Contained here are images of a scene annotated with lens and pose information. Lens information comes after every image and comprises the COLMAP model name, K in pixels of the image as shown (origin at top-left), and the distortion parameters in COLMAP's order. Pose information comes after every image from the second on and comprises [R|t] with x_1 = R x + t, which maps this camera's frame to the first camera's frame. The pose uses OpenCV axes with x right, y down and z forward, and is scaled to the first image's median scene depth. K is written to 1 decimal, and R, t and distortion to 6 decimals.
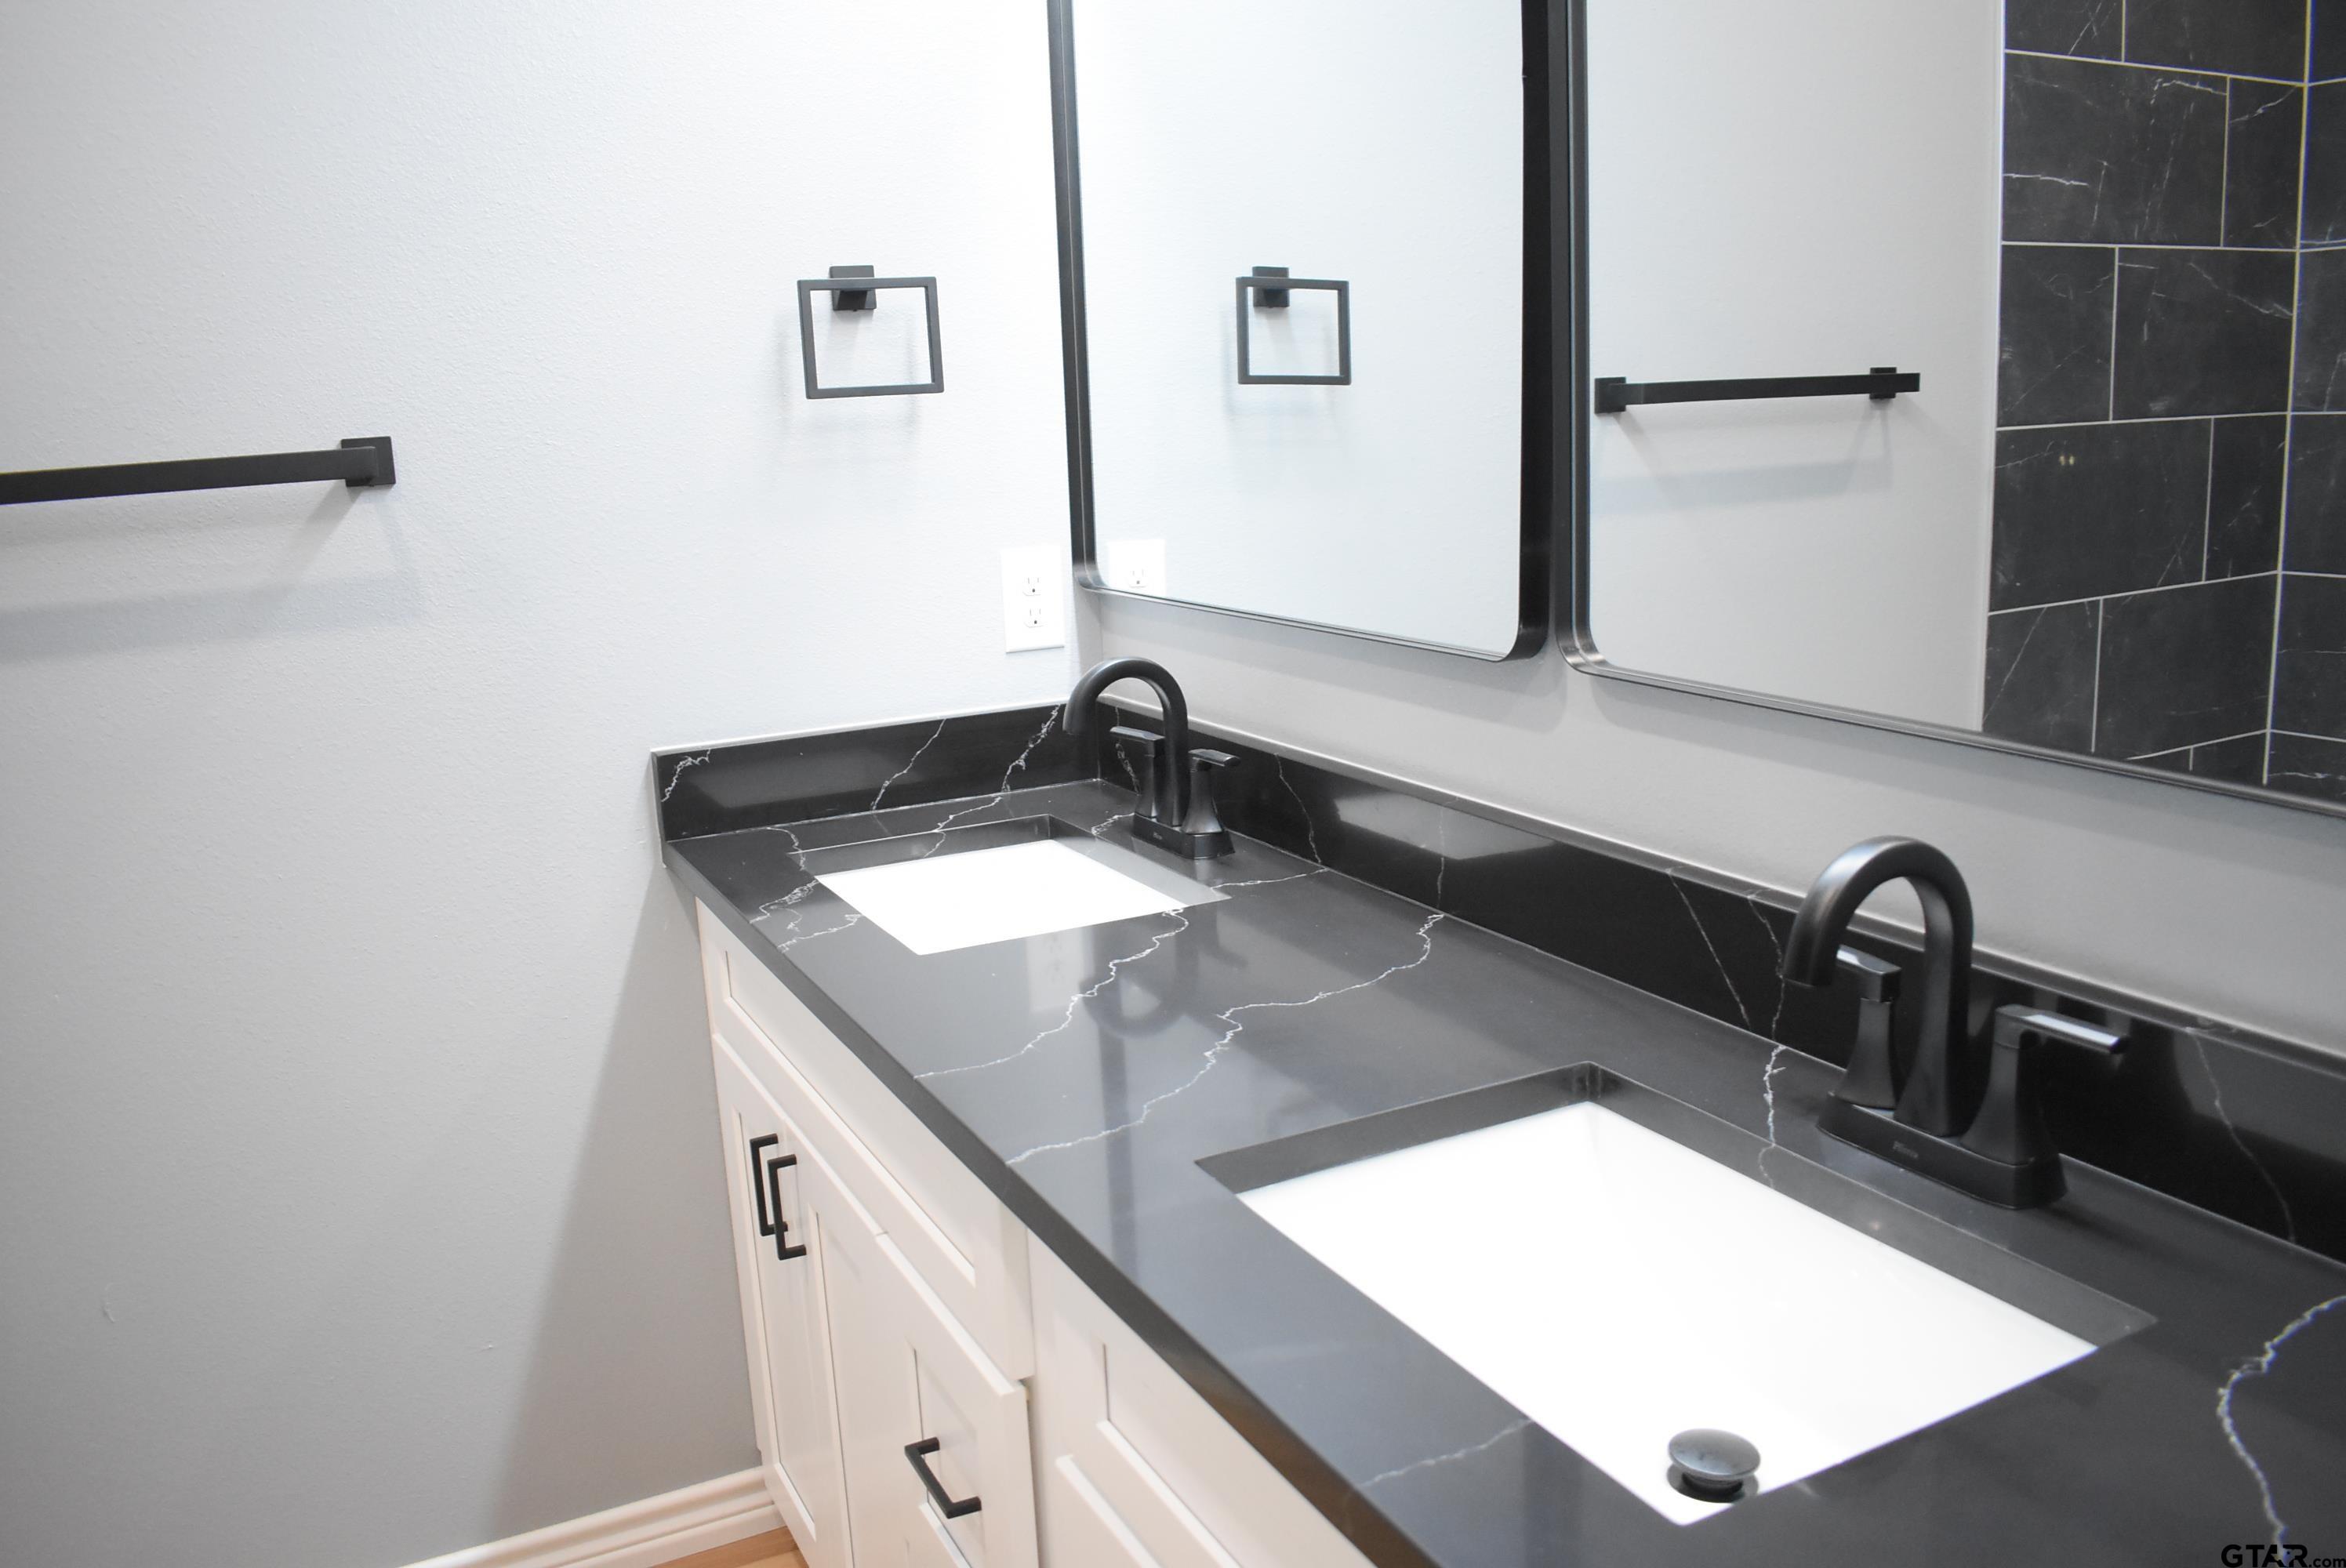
lens RADIAL K [[1856.4, 0, 1173.0], [0, 1856.4, 784.0], [0, 0, 1]] dist [-0.082787, -0.001093]
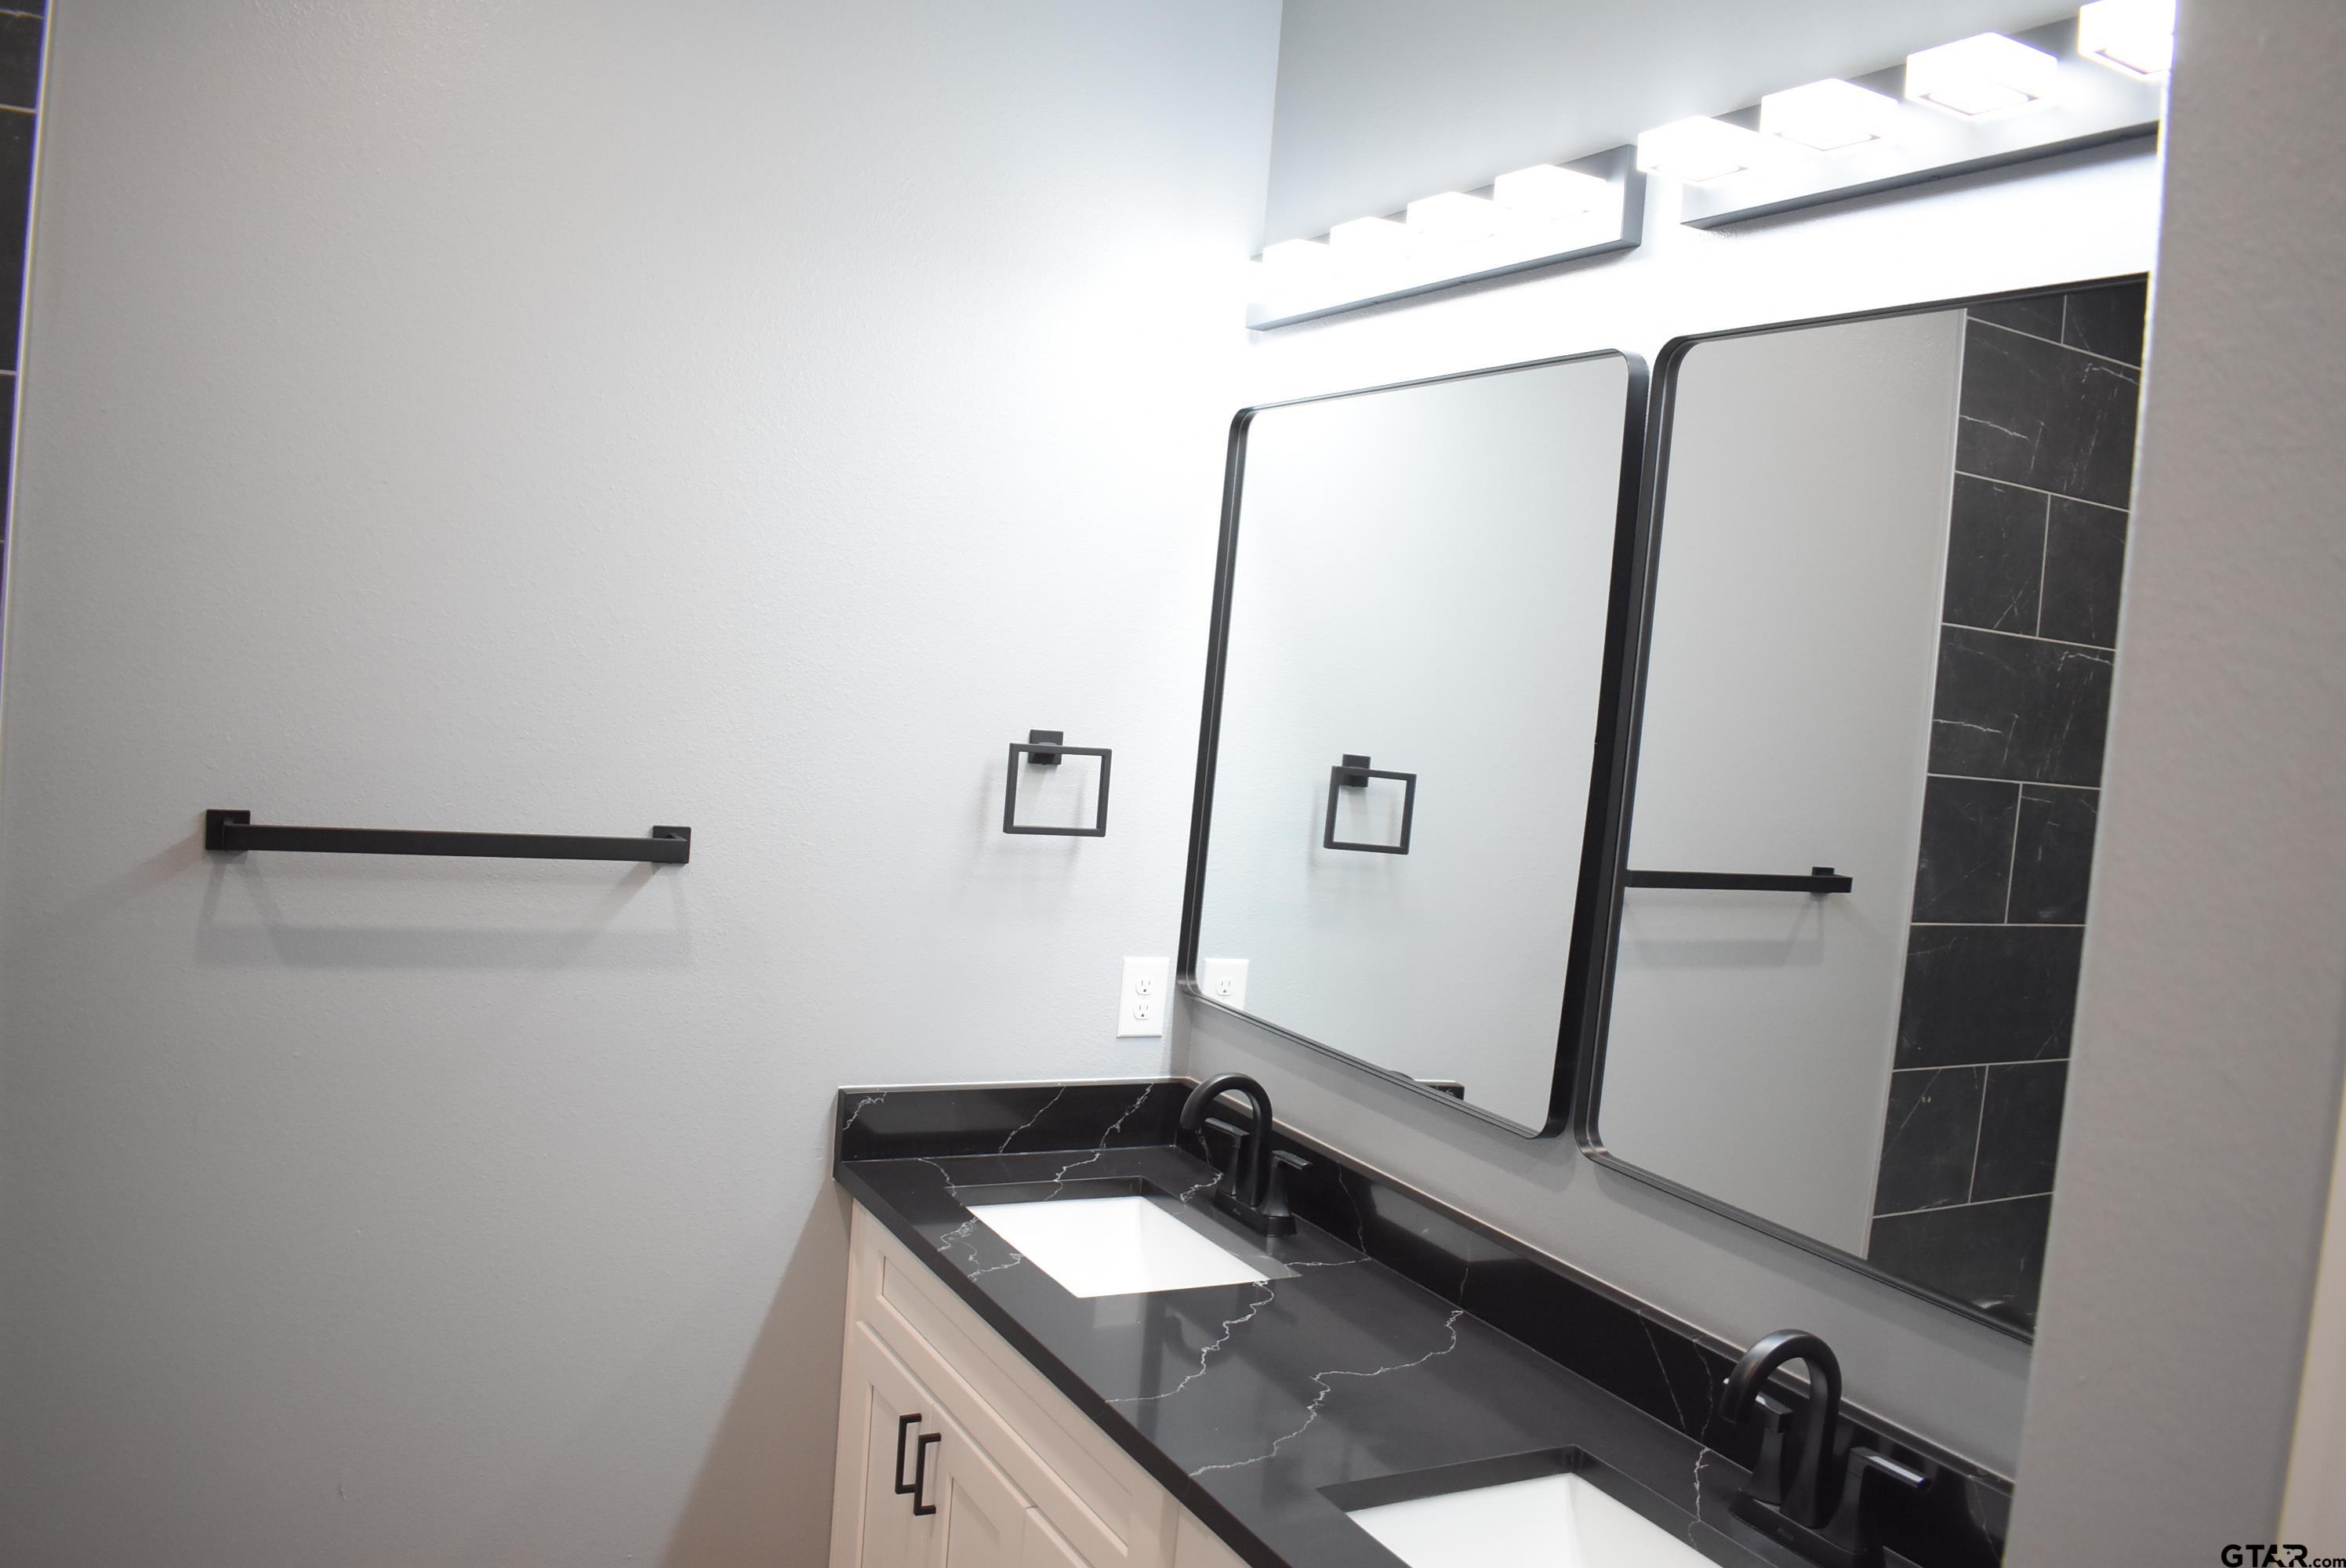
lens RADIAL K [[1825.1, 0, 1183.4], [0, 1825.1, 781.2], [0, 0, 1]] dist [-0.092844, 0.010454]
pose [[0.991023, 0.131236, 0.025496, -0.118969], [-0.125835, 0.980084, -0.153628, -0.068199], [-0.045150, 0.149040, 0.987800, -0.293759]]
